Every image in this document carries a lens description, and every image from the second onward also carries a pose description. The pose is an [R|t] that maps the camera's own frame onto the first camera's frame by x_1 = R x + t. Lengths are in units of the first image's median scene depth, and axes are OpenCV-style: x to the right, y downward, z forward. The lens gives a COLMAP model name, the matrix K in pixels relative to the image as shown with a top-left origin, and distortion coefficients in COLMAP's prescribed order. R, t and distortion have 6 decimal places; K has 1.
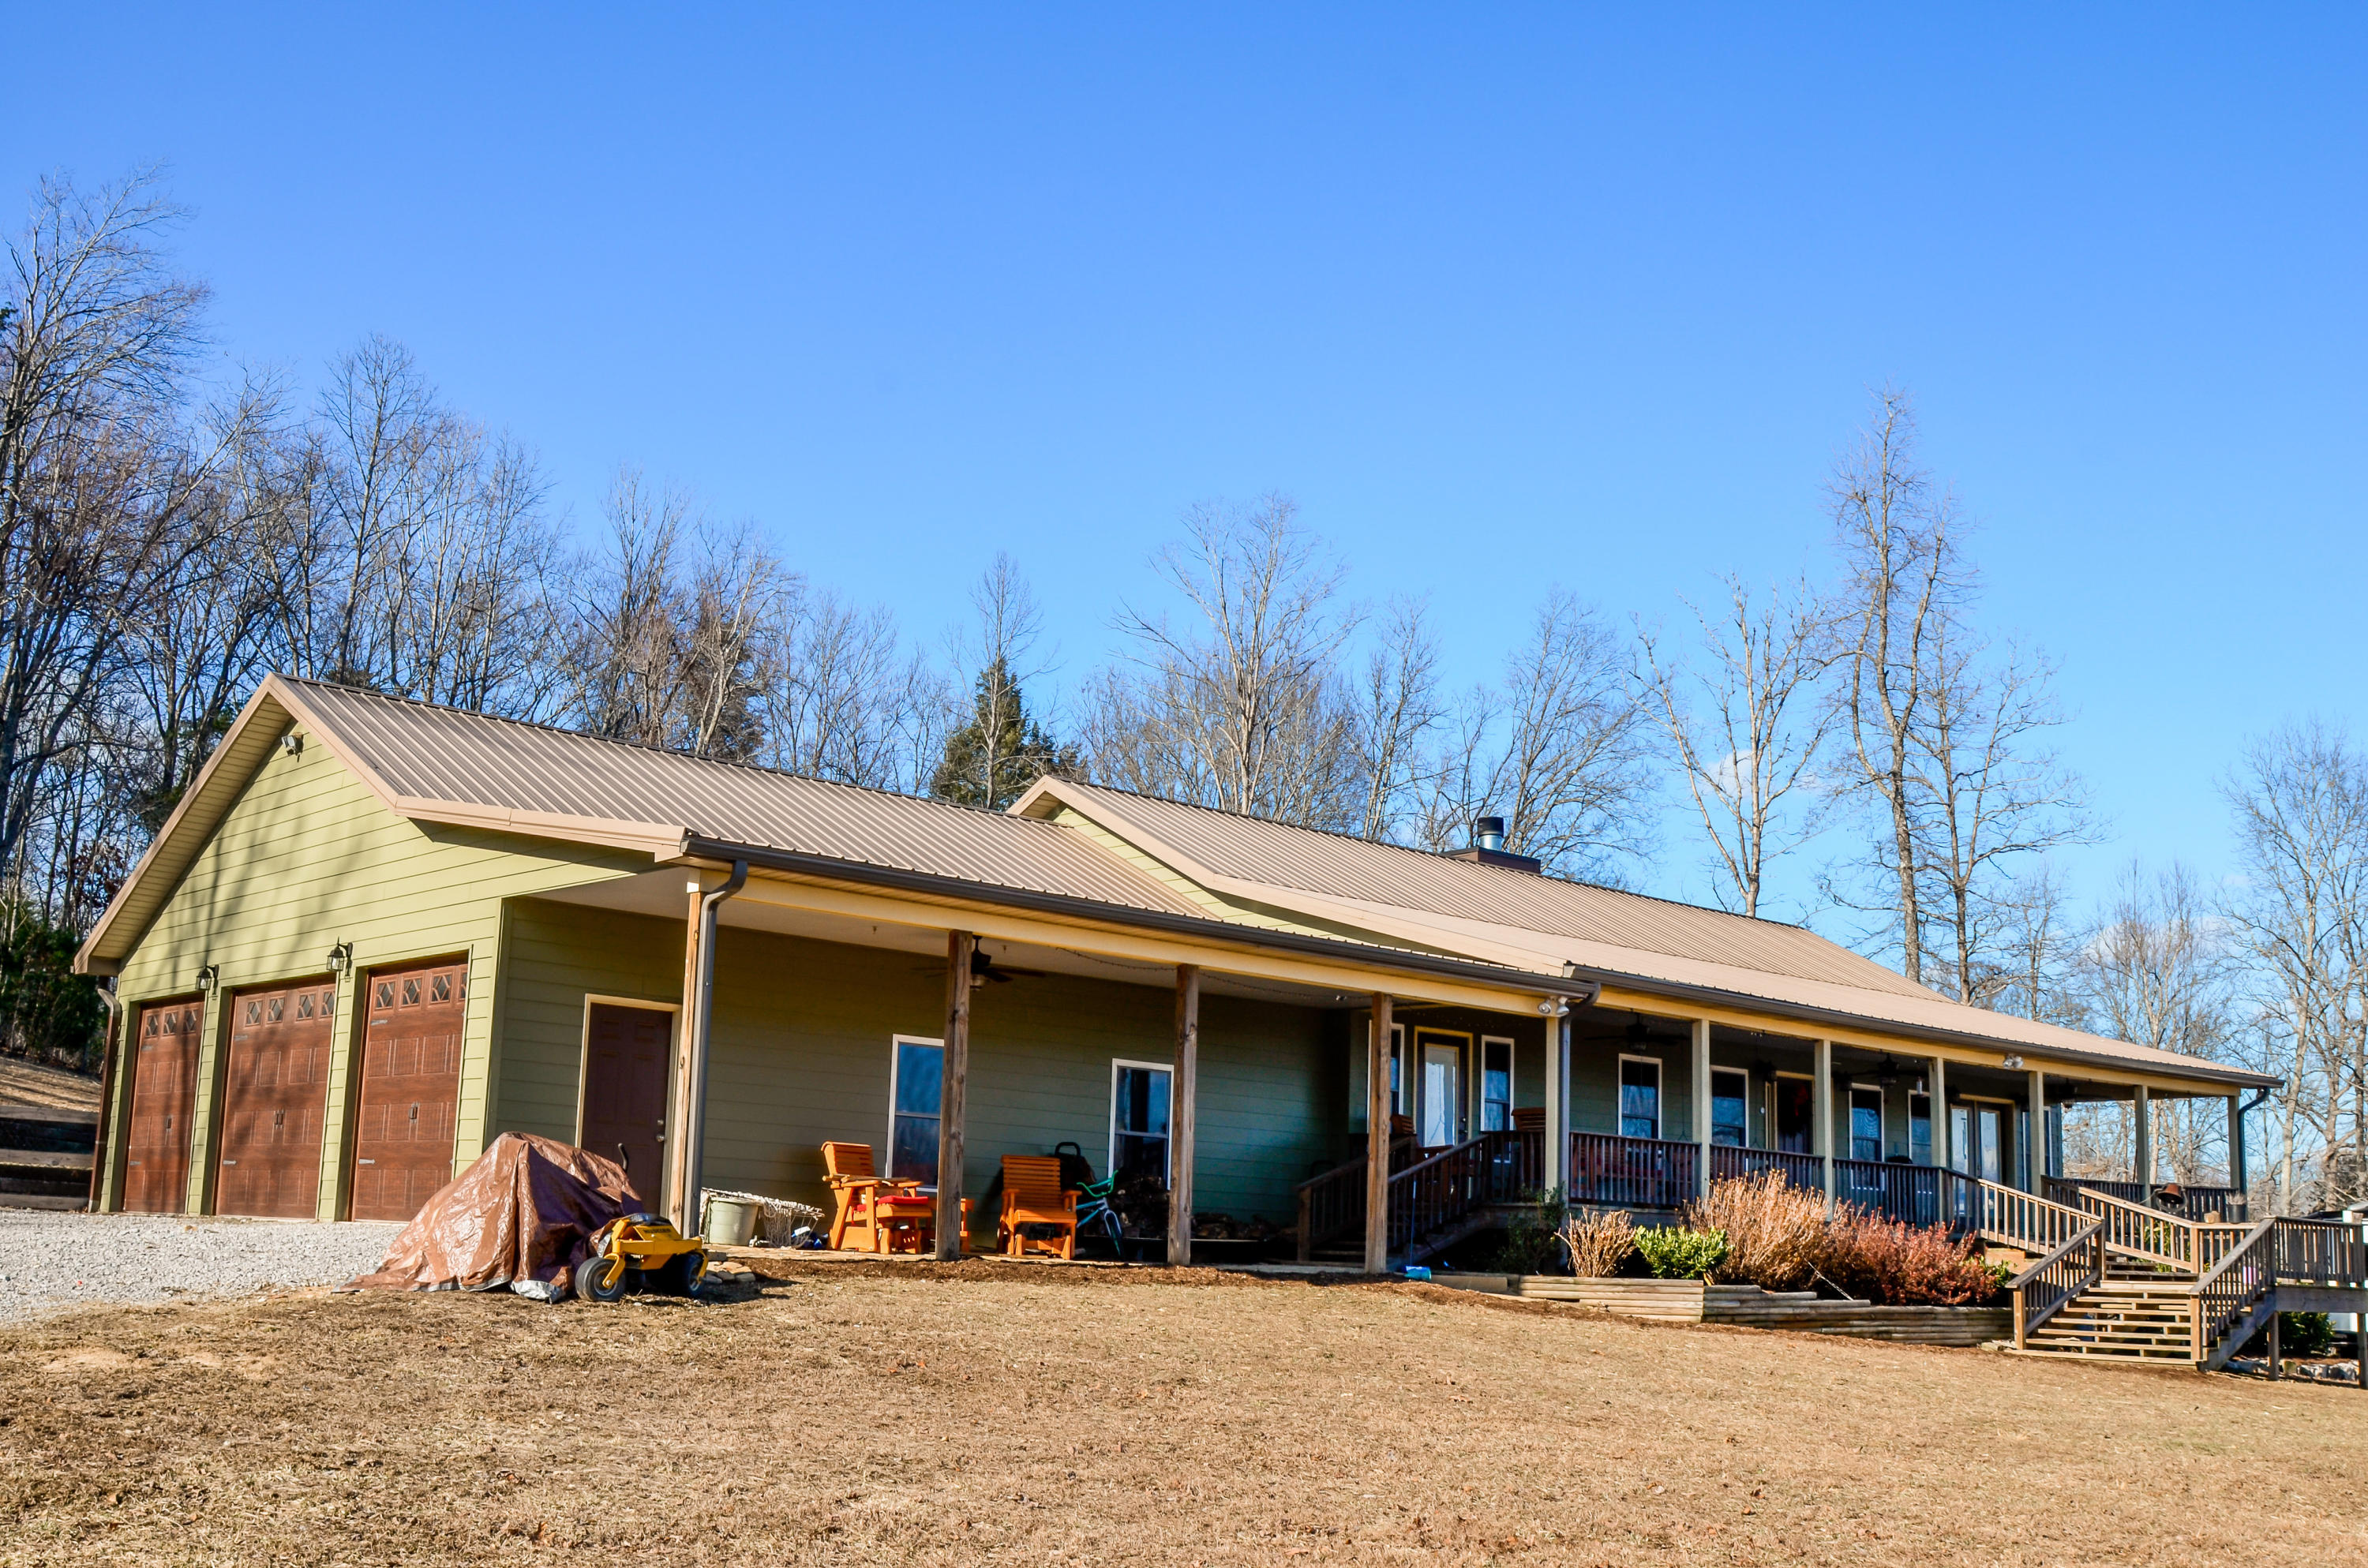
lens RADIAL K [[2543.2, 0, 1184.0], [0, 2543.2, 784.0], [0, 0, 1]] dist [-0.116901, -0.006324]
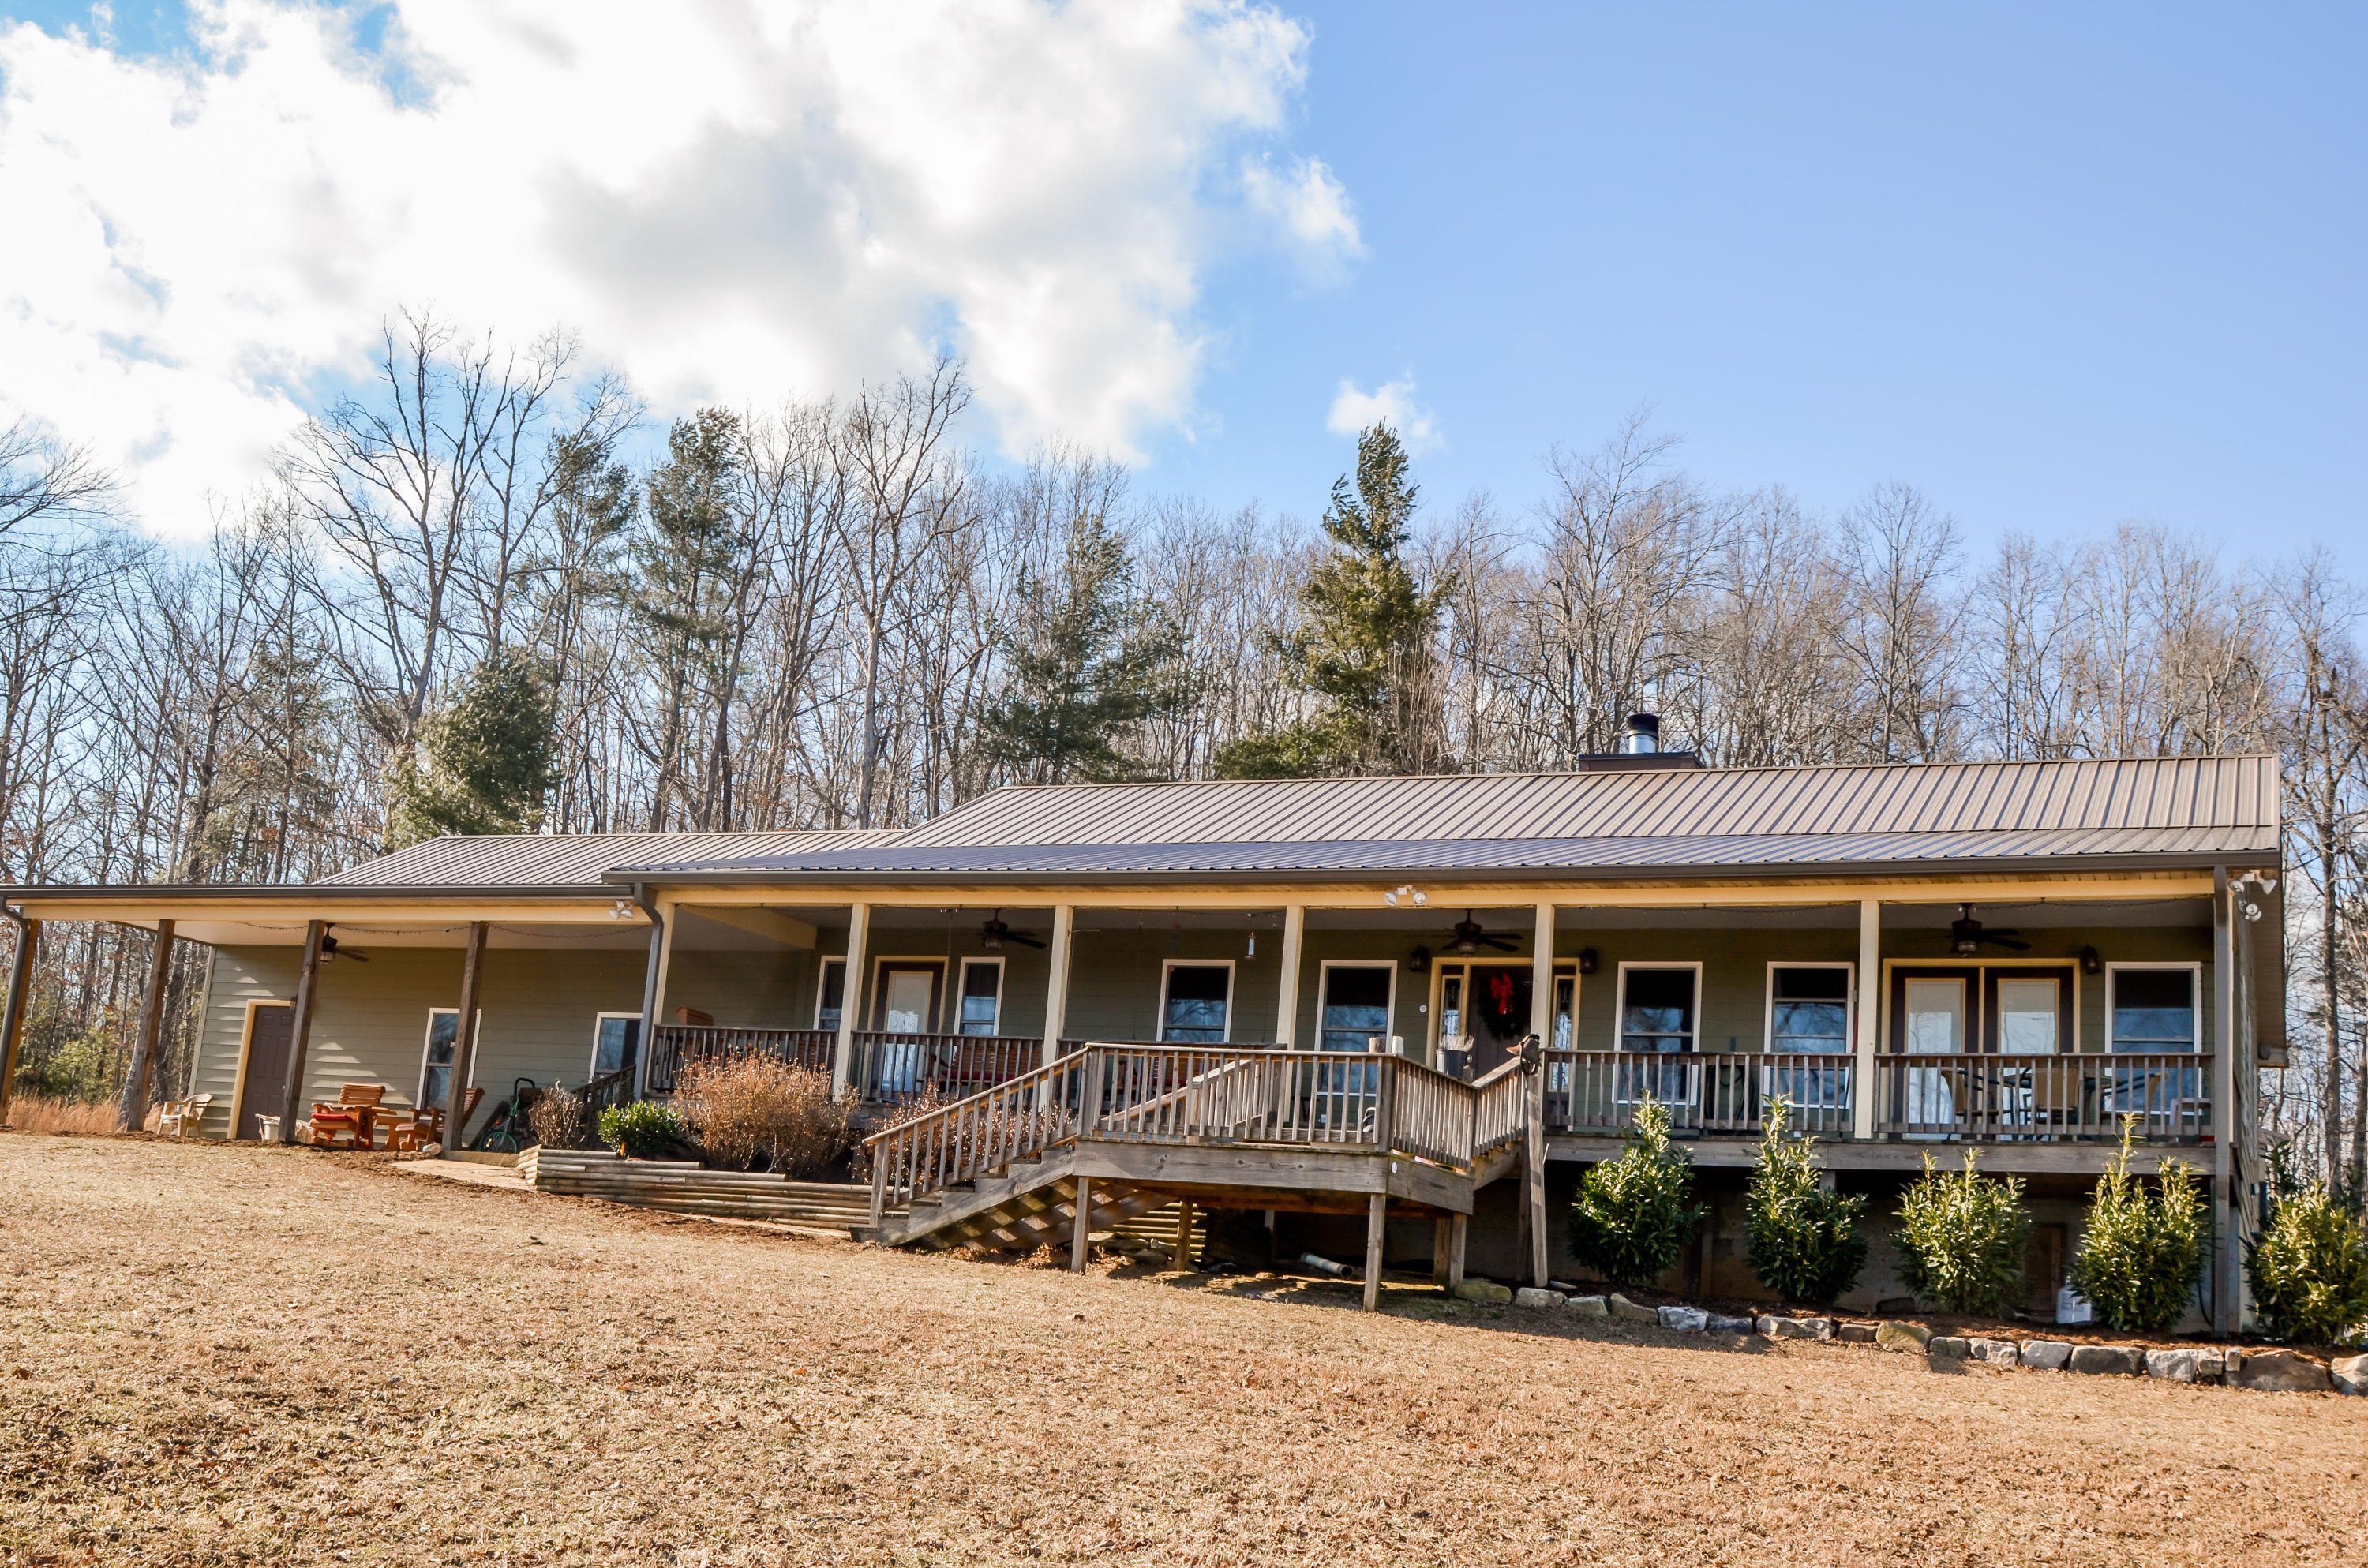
lens RADIAL K [[2497.5, 0, 1184.0], [0, 2497.5, 784.0], [0, 0, 1]] dist [-0.212318, 0.000312]
pose [[0.360215, -0.211892, -0.908486, 0.983720], [0.107614, 0.976799, -0.185156, 0.208177], [0.926641, -0.031070, 0.374660, 0.672592]]
